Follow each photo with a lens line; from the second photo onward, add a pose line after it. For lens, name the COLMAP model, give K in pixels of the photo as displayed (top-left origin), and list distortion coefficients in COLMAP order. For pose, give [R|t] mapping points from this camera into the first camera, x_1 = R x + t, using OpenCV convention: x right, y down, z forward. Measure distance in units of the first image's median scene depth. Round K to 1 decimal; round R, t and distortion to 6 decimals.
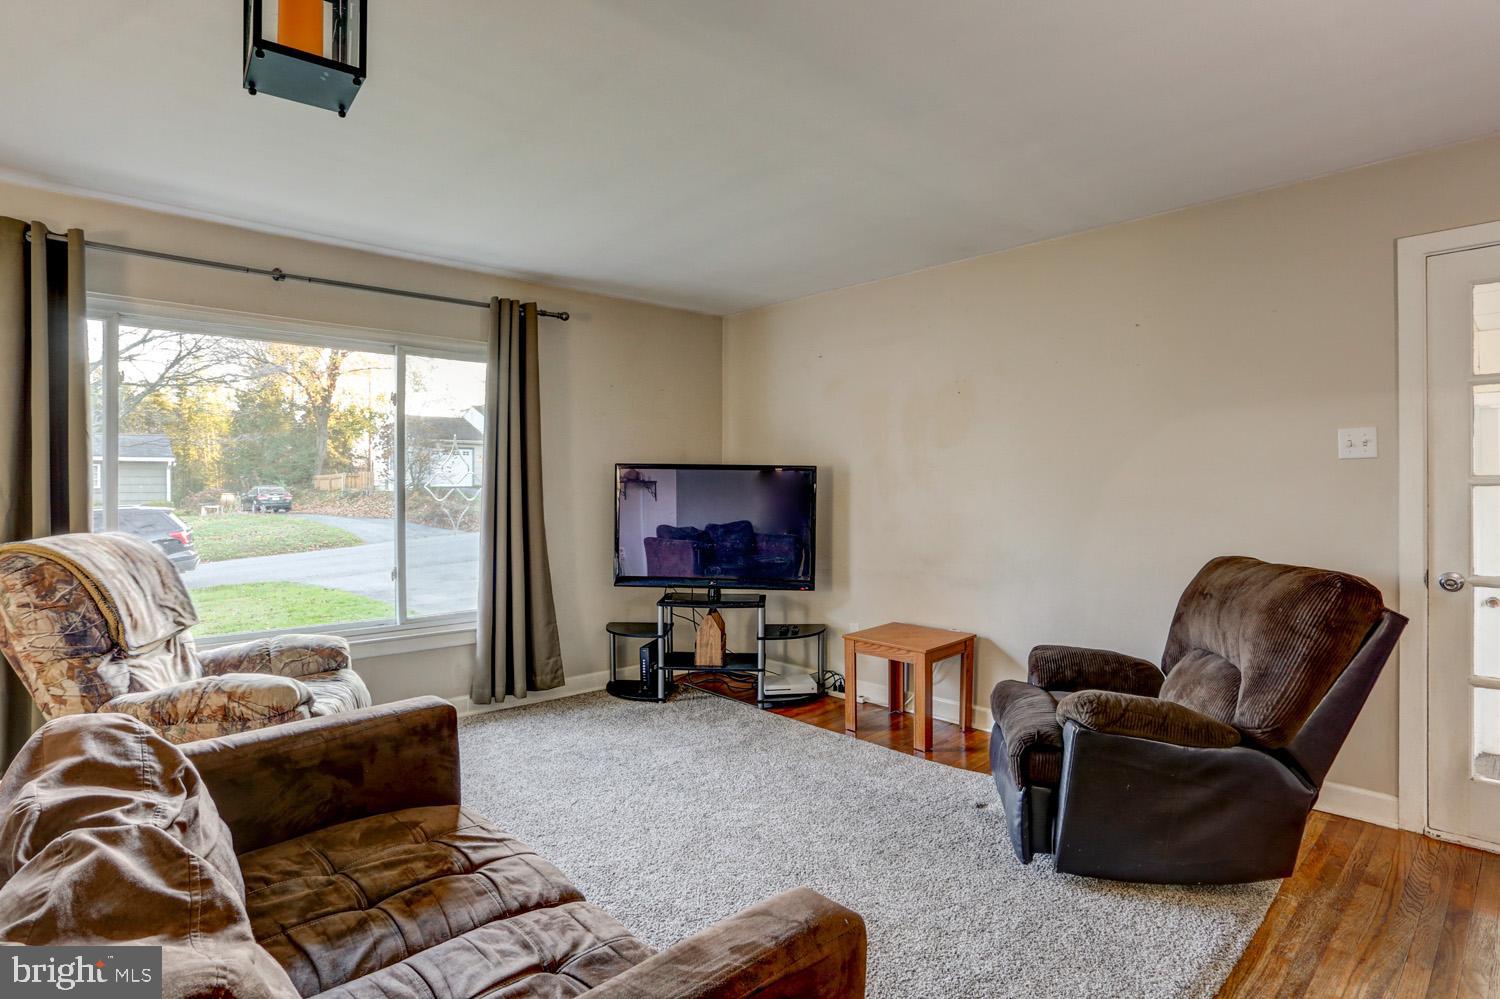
lens RADIAL K [[781.3, 0, 749.4], [0, 781.3, 485.4], [0, 0, 1]] dist [-0.059796, 0.027085]
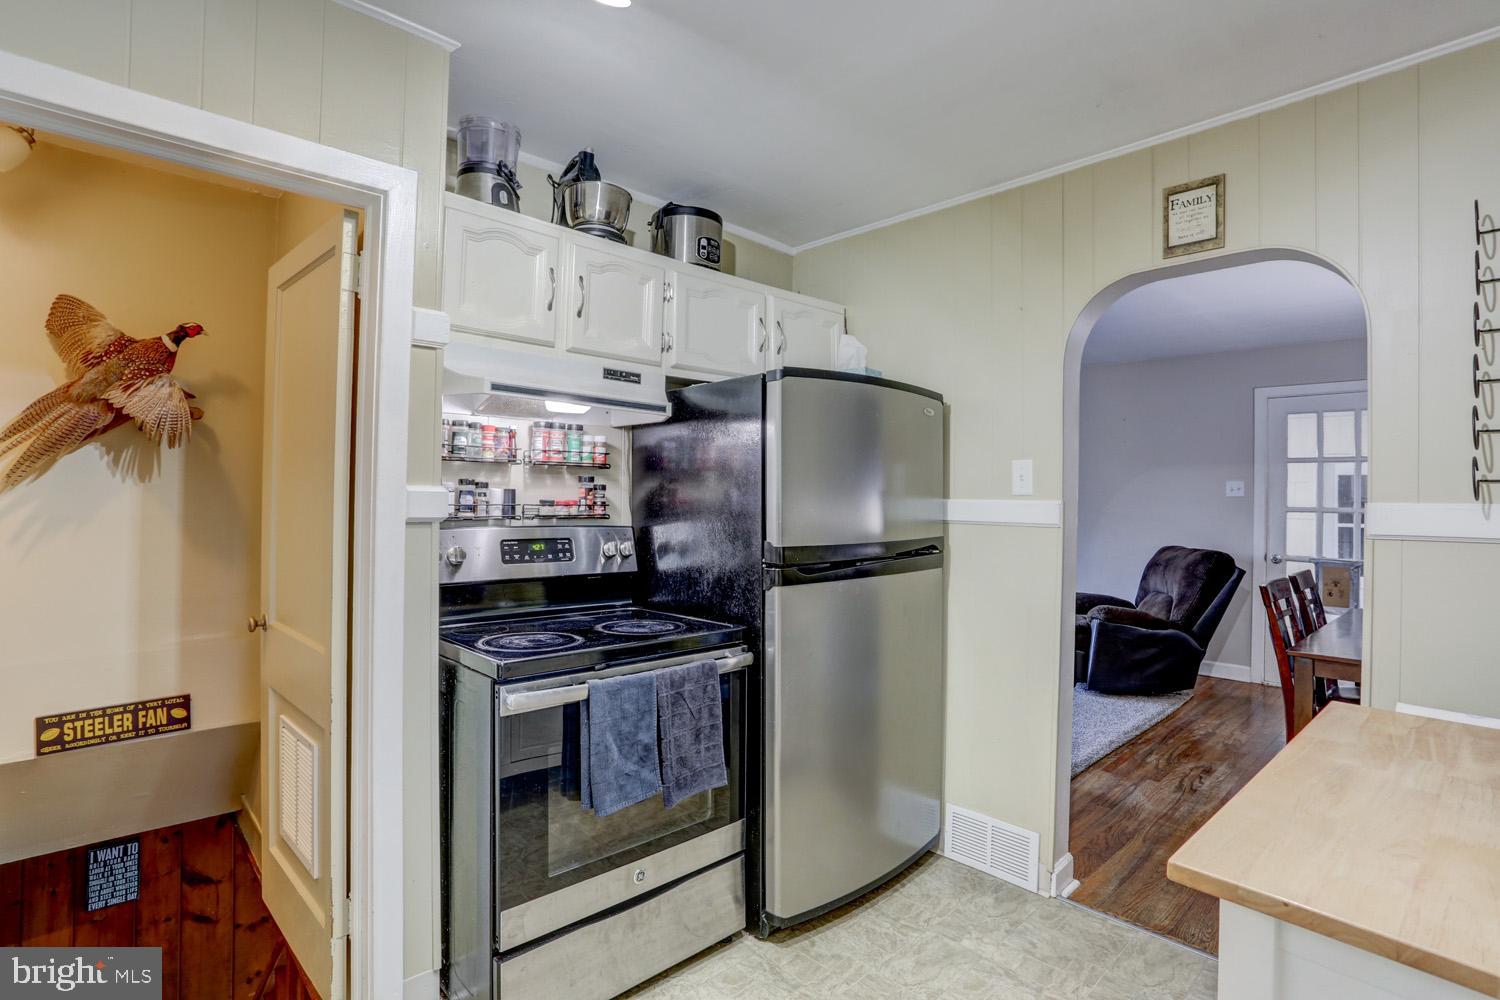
lens RADIAL K [[732.7, 0, 747.7], [0, 732.7, 493.0], [0, 0, 1]] dist [-0.074489, 0.028736]
pose [[0.999817, 0.016802, 0.009131, -0.502695], [-0.016792, 0.999858, -0.001133, -0.023350], [-0.009149, 0.000980, 0.999958, -0.872248]]
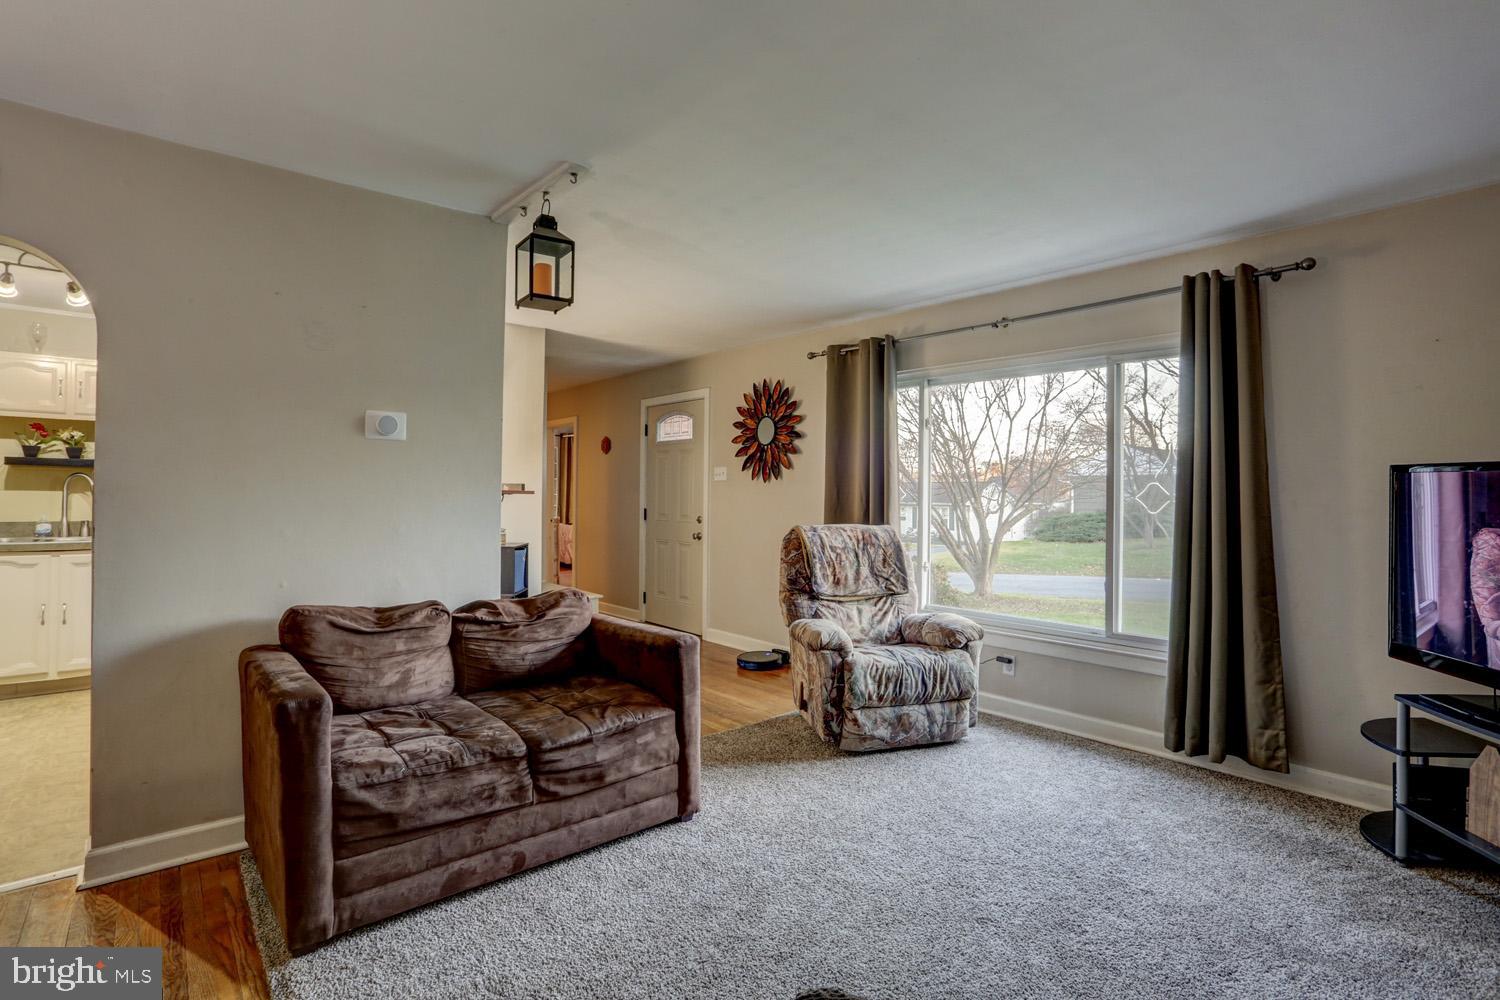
lens RADIAL K [[732.7, 0, 747.7], [0, 732.7, 493.0], [0, 0, 1]] dist [-0.074489, 0.028736]
pose [[-0.044286, -0.001441, -0.999018, 0.721695], [-0.008142, 0.999966, -0.001081, -0.000797], [0.998986, 0.008086, -0.044296, 0.850210]]
